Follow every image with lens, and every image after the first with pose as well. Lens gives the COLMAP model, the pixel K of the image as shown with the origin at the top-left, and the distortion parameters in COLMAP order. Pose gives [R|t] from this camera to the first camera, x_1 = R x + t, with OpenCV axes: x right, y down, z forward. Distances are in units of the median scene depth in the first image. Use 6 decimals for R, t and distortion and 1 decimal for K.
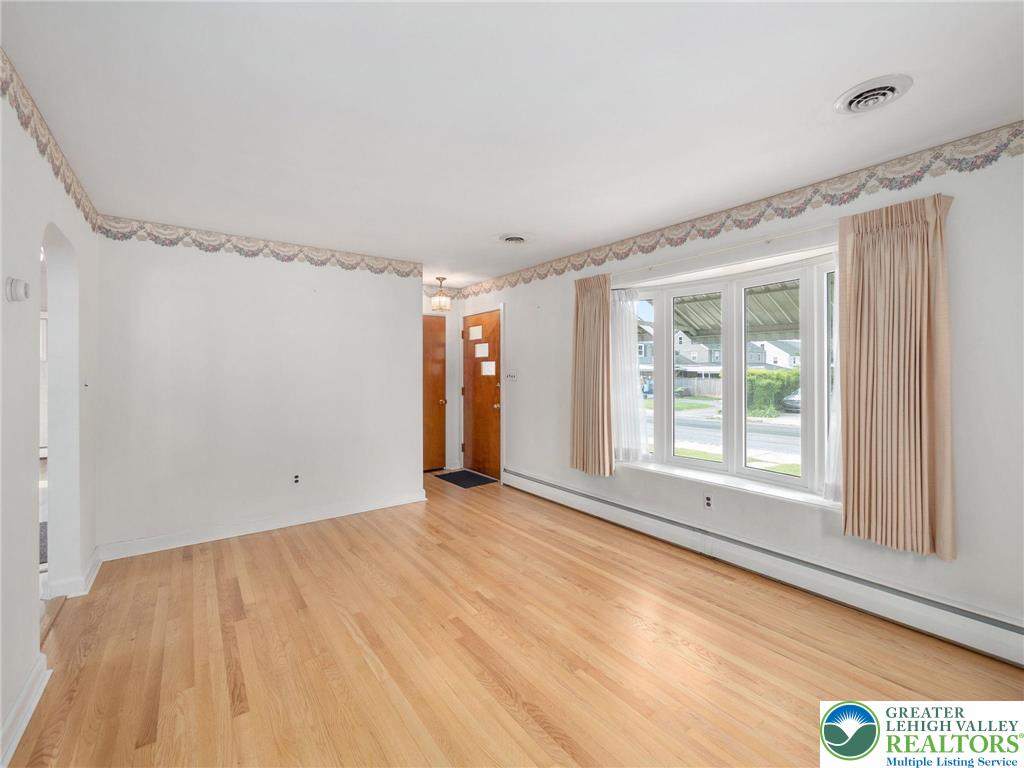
lens RADIAL K [[443.4, 0, 501.0], [0, 443.4, 383.6], [0, 0, 1]] dist [-0.008696, 0.002293]
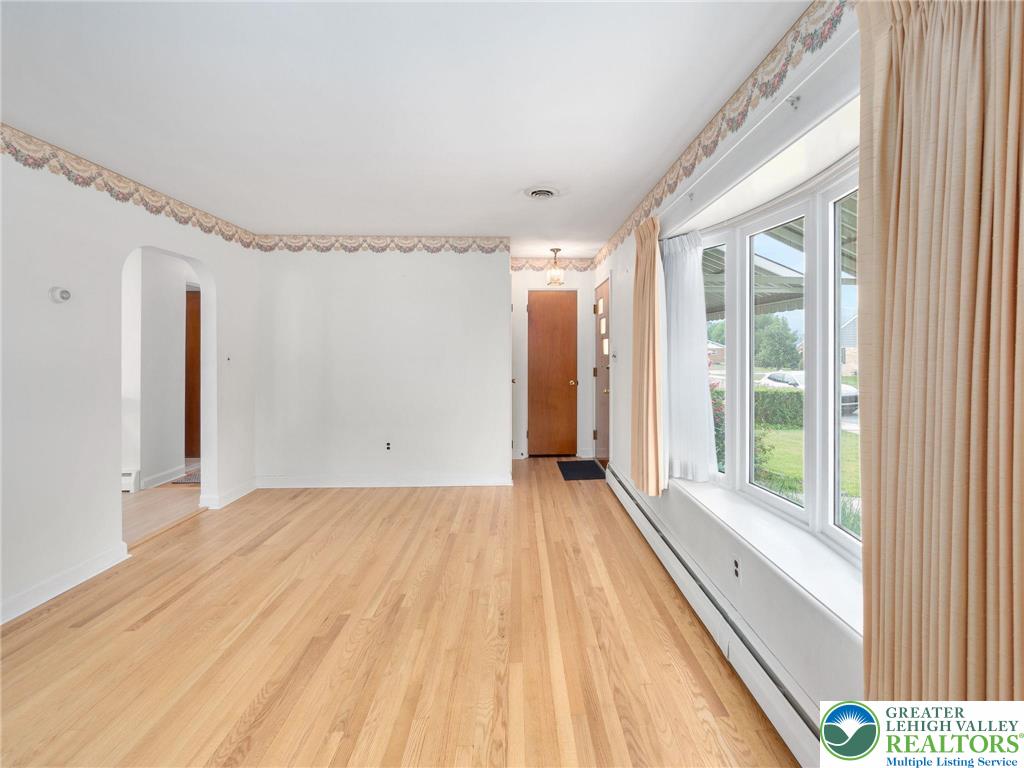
lens RADIAL K [[443.4, 0, 519.0], [0, 443.4, 348.1], [0, 0, 1]] dist [-0.008696, 0.002293]
pose [[0.827259, -0.004403, -0.561803, 0.431377], [-0.017848, 0.999259, -0.034113, 0.002464], [0.561537, 0.038247, 0.826567, 0.259707]]
